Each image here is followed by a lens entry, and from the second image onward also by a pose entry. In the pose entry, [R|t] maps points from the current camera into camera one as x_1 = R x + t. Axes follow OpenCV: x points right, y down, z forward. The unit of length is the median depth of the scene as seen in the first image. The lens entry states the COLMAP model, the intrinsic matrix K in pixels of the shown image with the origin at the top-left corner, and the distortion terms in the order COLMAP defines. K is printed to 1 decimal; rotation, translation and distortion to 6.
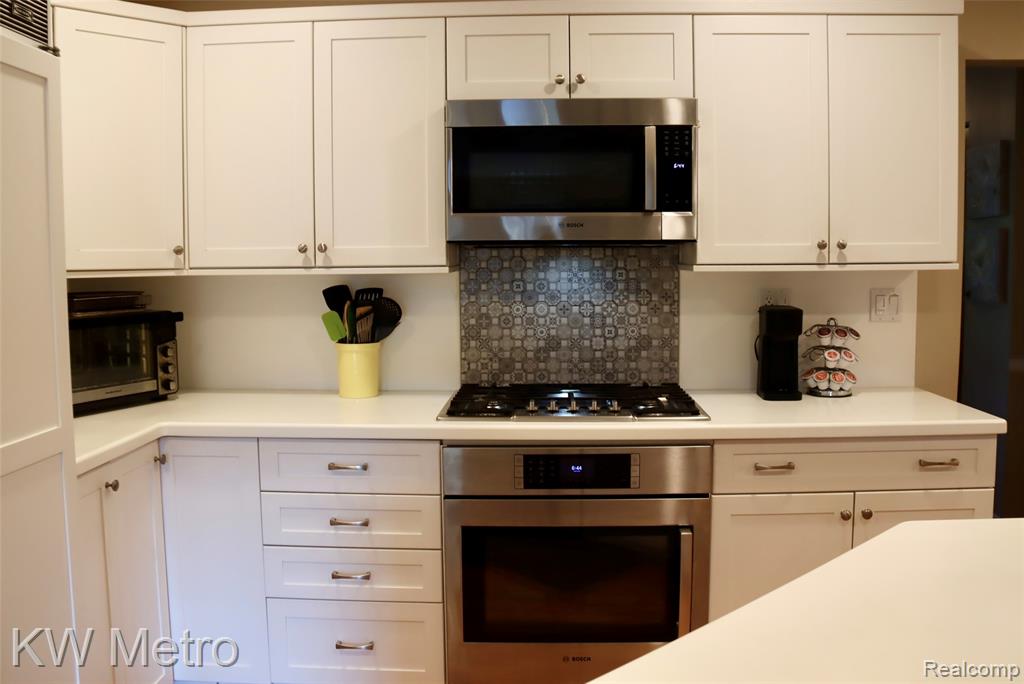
lens RADIAL K [[830.5, 0, 515.0], [0, 830.5, 335.5], [0, 0, 1]] dist [-0.060053, 0.007071]
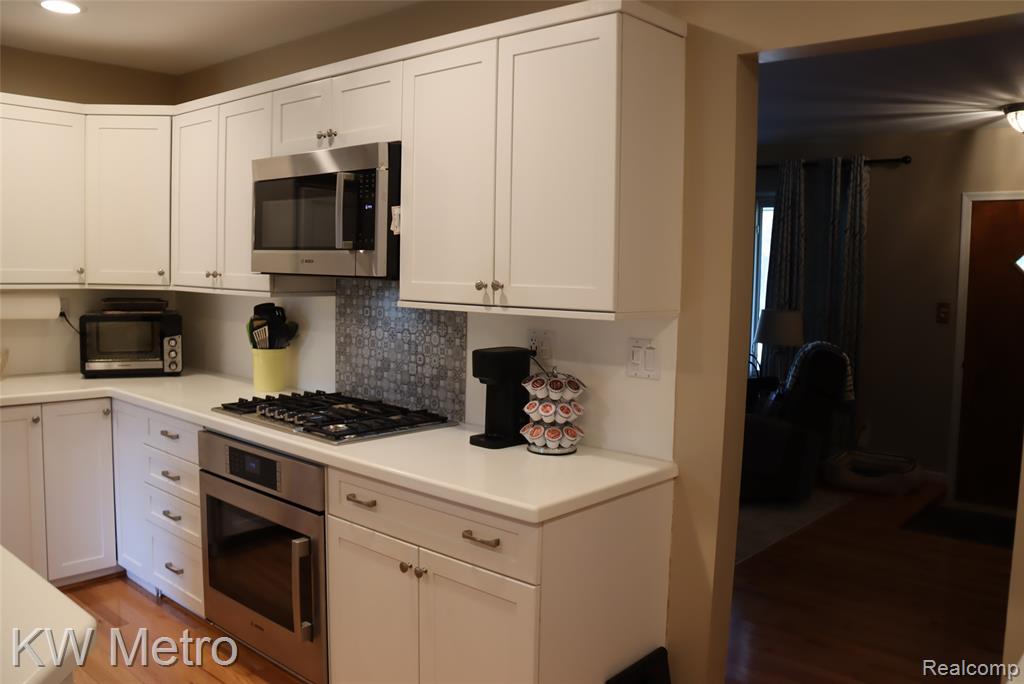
lens RADIAL K [[830.5, 0, 563.9], [0, 830.5, 339.1], [0, 0, 1]] dist [-0.060053, 0.007071]
pose [[0.774985, 0.078617, -0.627071, 0.929517], [-0.087926, 0.995995, 0.016204, -0.064082], [0.625833, 0.042578, 0.778794, 0.282088]]
